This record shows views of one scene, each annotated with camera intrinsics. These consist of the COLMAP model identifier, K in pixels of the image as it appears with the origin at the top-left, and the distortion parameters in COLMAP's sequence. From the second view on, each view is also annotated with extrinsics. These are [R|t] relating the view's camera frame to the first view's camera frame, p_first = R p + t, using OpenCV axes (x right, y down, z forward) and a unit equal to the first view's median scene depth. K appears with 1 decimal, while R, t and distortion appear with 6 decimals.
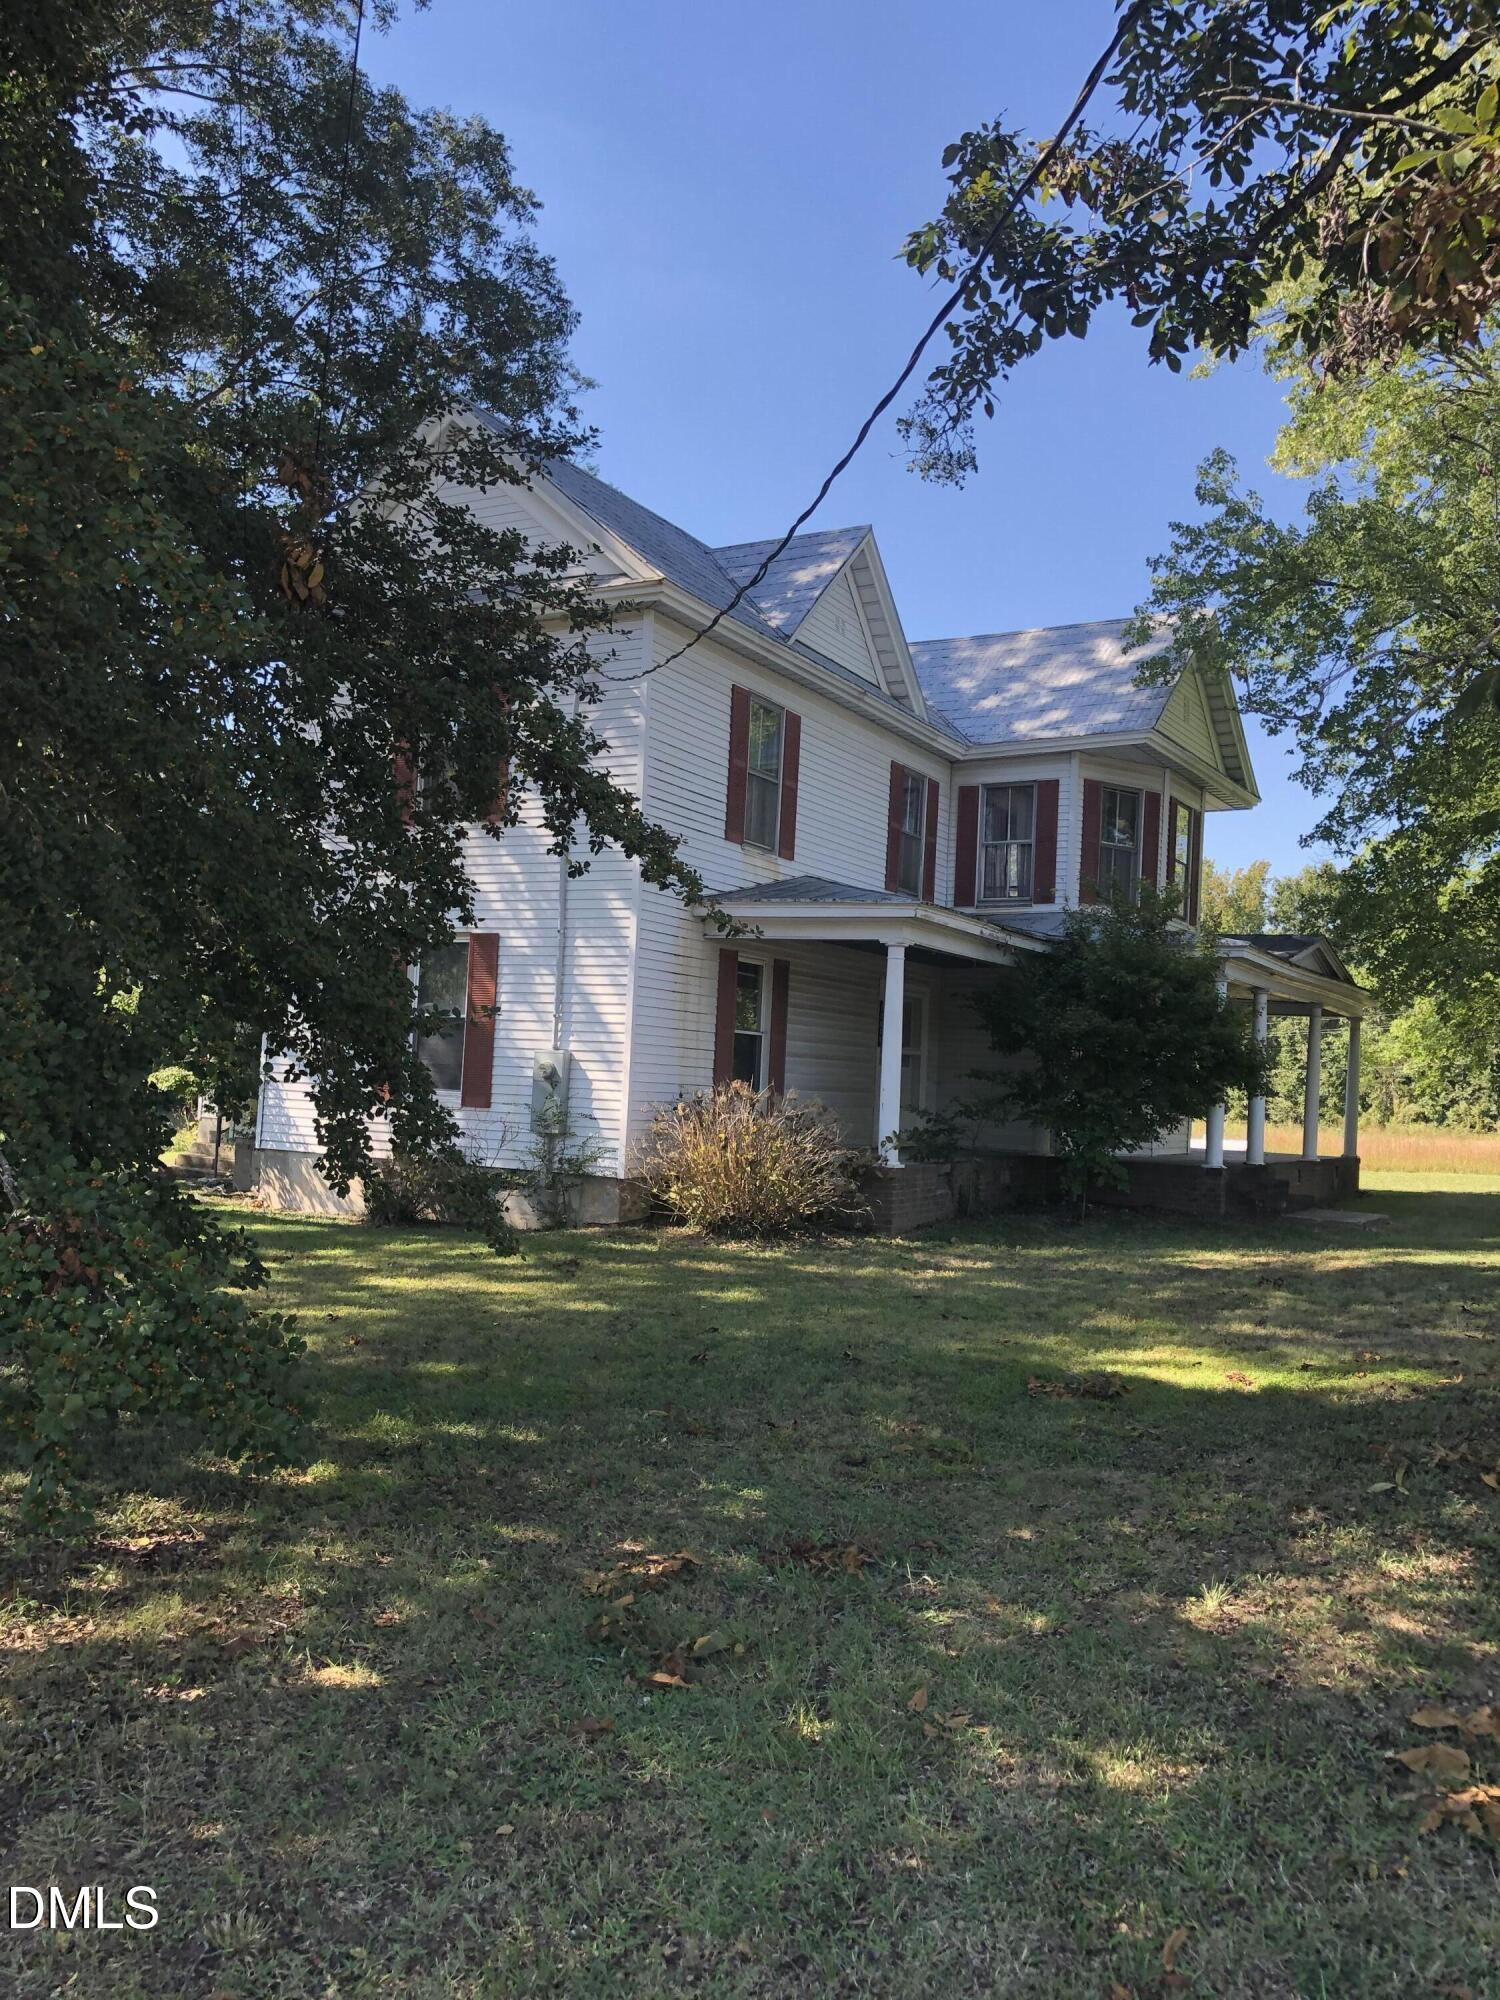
lens RADIAL K [[1619.7, 0, 750.0], [0, 1619.7, 1000.0], [0, 0, 1]] dist [0.107403, 0.000233]
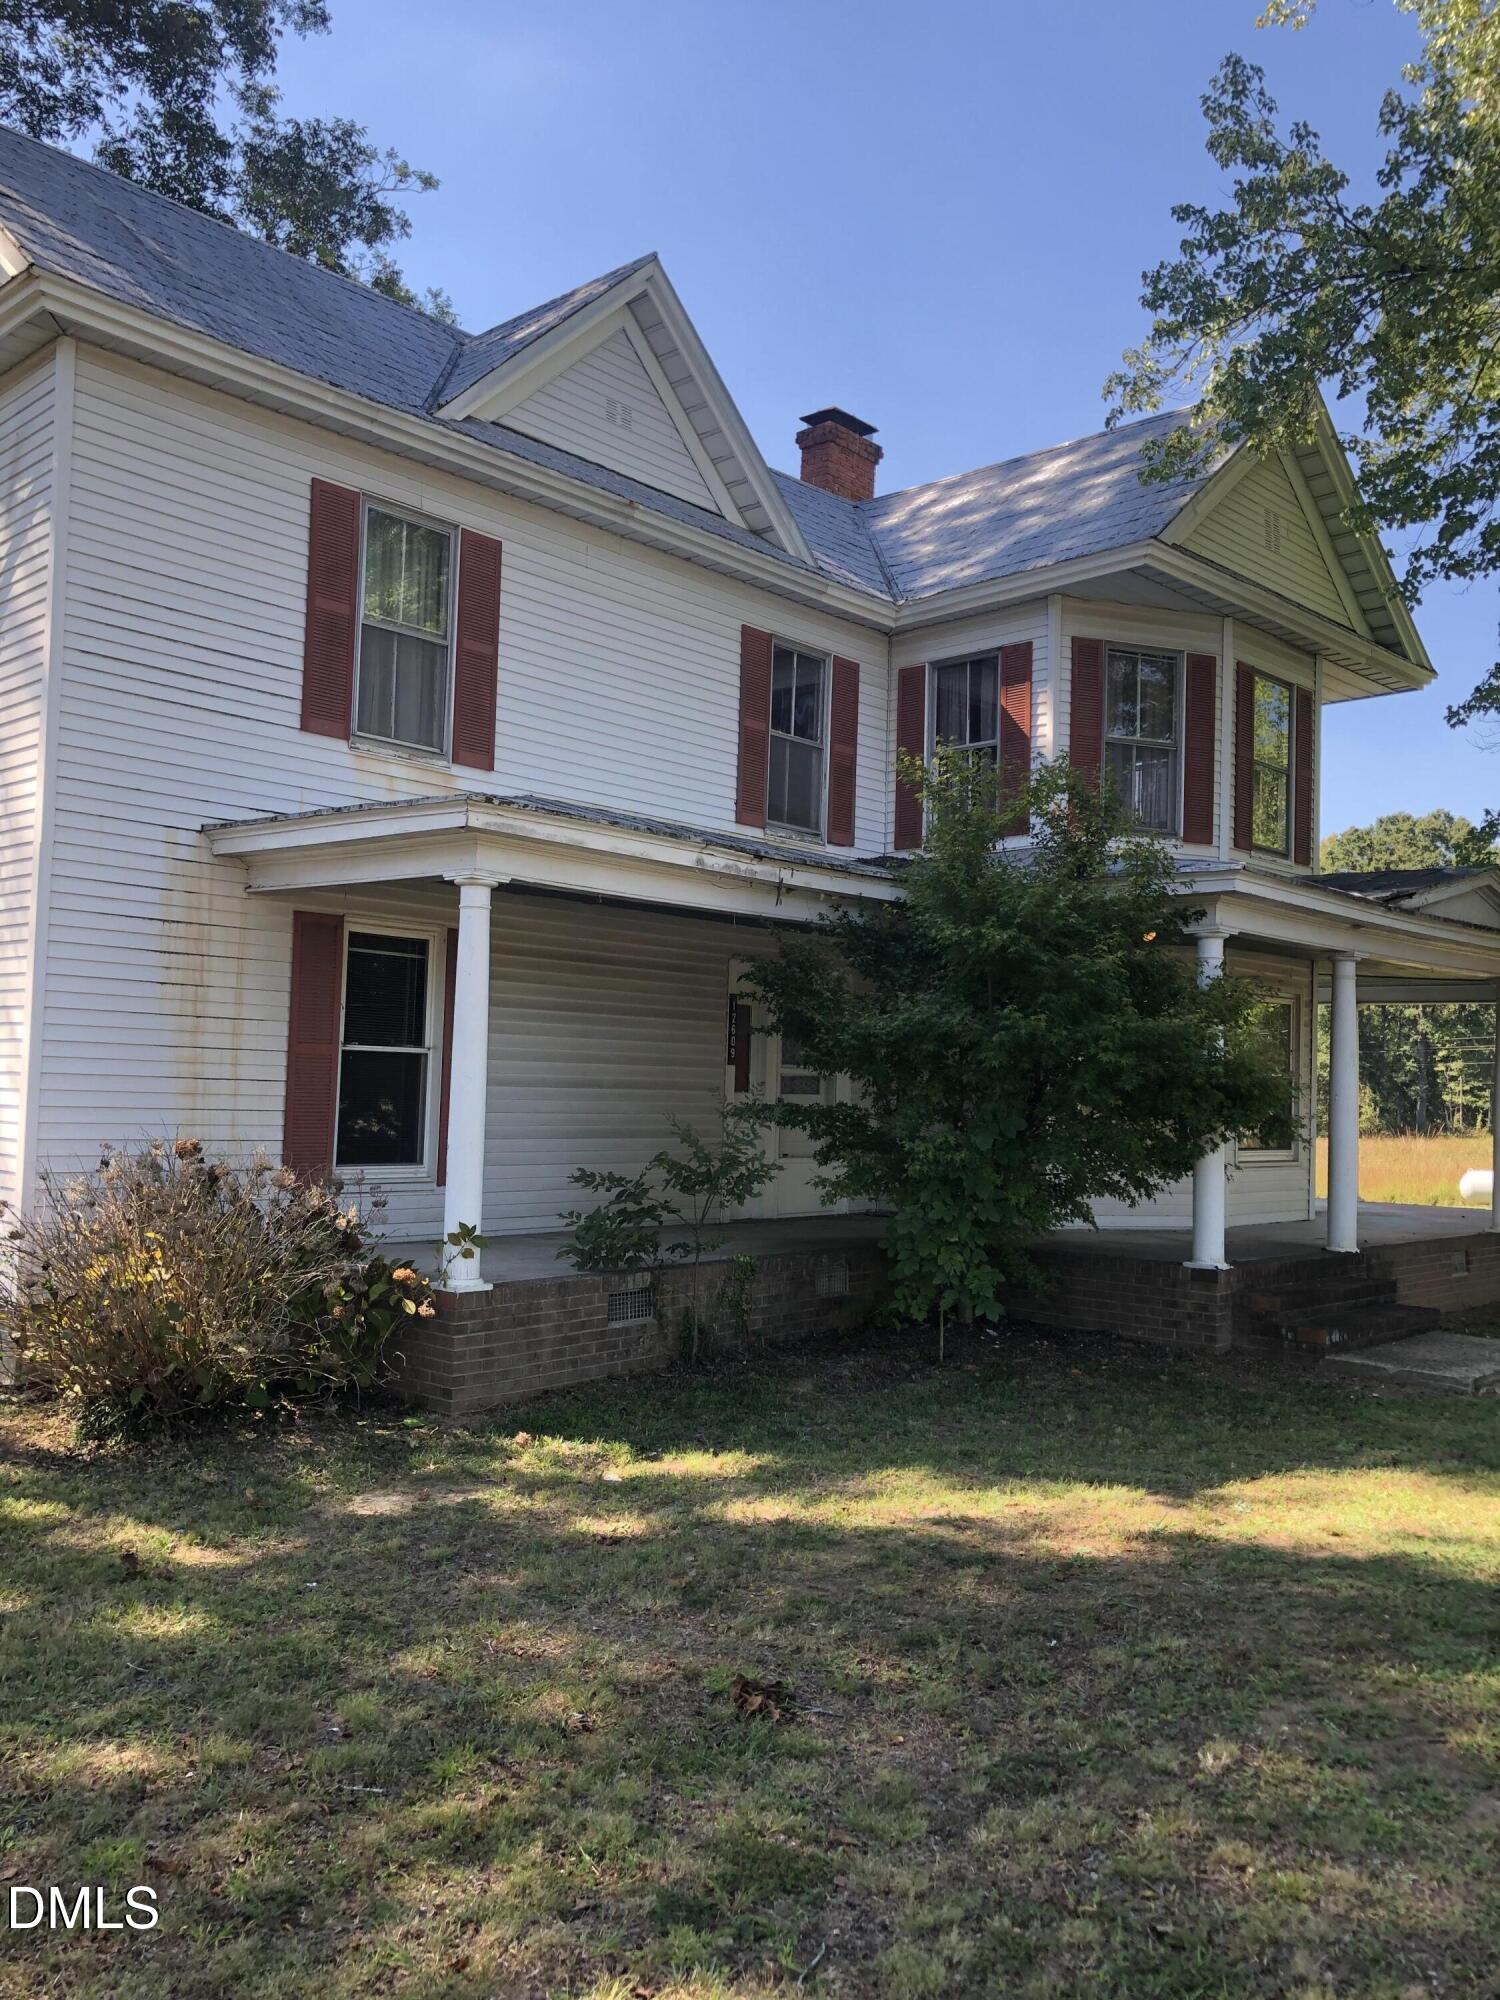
lens RADIAL K [[1593.2, 0, 750.0], [0, 1593.2, 1000.0], [0, 0, 1]] dist [-0.002407, 0.097417]
pose [[0.970482, -0.030497, -0.239238, 0.263118], [0.027780, 0.999506, -0.014720, 0.014364], [0.239569, 0.007640, 0.970849, 0.418838]]
